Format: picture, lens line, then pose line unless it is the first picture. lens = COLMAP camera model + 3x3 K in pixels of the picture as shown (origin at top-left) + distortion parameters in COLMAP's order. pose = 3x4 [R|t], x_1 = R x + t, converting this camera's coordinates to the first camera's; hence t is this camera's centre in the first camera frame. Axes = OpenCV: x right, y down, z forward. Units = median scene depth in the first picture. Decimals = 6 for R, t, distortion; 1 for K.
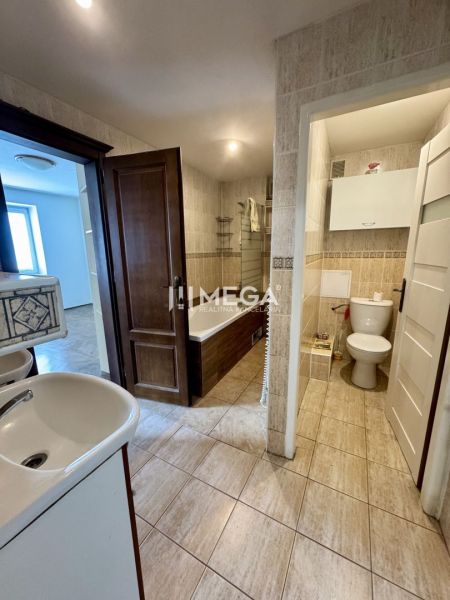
lens RADIAL K [[239.0, 0, 224.7], [0, 239.0, 299.2], [0, 0, 1]] dist [-0.000490, 0.000939]
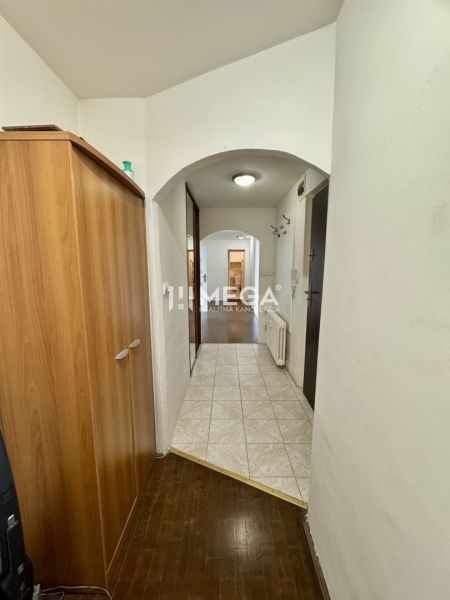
lens RADIAL K [[239.0, 0, 224.7], [0, 239.0, 299.2], [0, 0, 1]] dist [-0.000490, 0.000939]
pose [[0.888269, -0.055549, 0.455952, -1.800916], [0.085600, 0.995290, -0.045505, 0.640765], [-0.451276, 0.079450, 0.888840, -3.049980]]
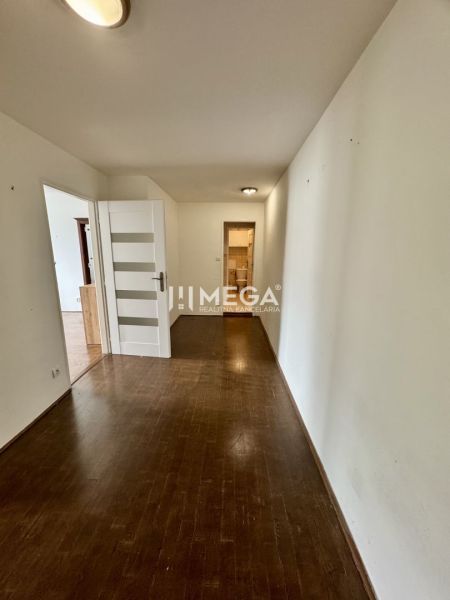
lens RADIAL K [[239.0, 0, 224.7], [0, 239.0, 299.2], [0, 0, 1]] dist [-0.000490, 0.000939]
pose [[0.896362, -0.069808, 0.437793, -0.960193], [0.074724, 0.997186, 0.006013, 0.354797], [-0.436981, 0.027323, 0.899056, -1.658720]]
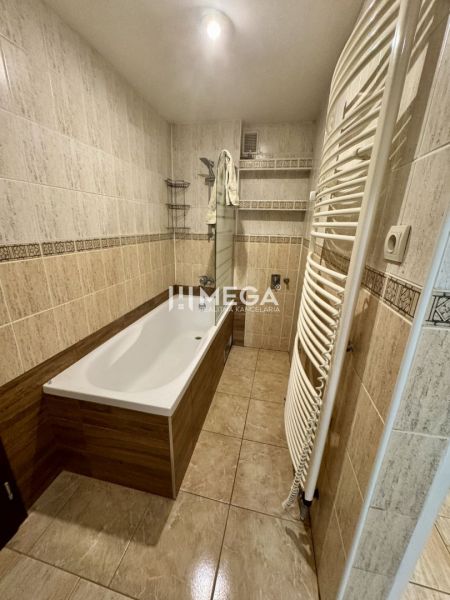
lens RADIAL K [[239.0, 0, 224.7], [0, 239.0, 299.2], [0, 0, 1]] dist [-0.000490, 0.000939]
pose [[0.963735, -0.047031, 0.262685, -0.085306], [0.019412, 0.994095, 0.106761, -0.103774], [-0.266155, -0.097790, 0.958957, 0.374957]]
